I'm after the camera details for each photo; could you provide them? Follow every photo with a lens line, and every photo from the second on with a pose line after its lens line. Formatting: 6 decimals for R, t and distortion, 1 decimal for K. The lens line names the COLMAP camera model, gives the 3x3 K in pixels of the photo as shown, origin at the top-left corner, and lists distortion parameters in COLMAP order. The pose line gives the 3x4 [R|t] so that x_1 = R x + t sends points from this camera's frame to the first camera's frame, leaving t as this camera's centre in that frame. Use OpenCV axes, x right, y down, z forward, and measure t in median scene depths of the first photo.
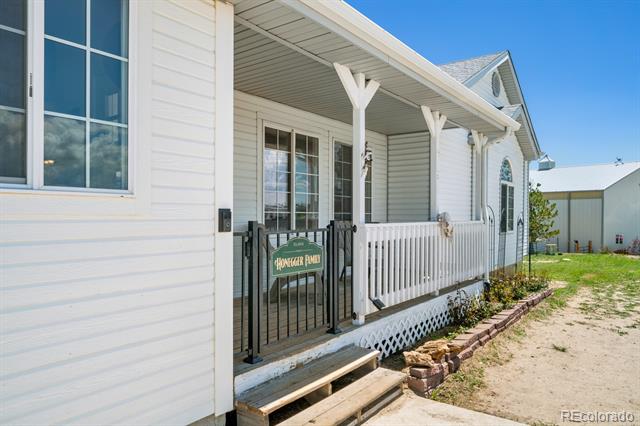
lens RADIAL K [[437.6, 0, 320.0], [0, 437.6, 213.0], [0, 0, 1]] dist [-0.000516, -0.000154]
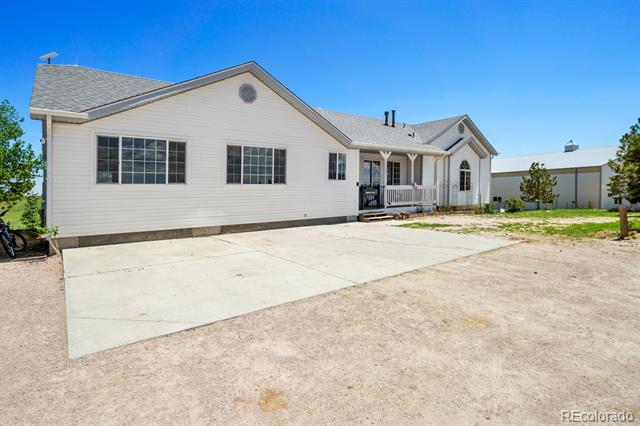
lens RADIAL K [[332.4, 0, 320.0], [0, 332.4, 213.0], [0, 0, 1]] dist [0.000784, 0.000120]
pose [[0.967493, -0.001552, -0.252894, 0.126036], [0.019881, 0.997353, 0.069939, 0.022234], [0.252116, -0.072693, 0.964963, -1.012701]]
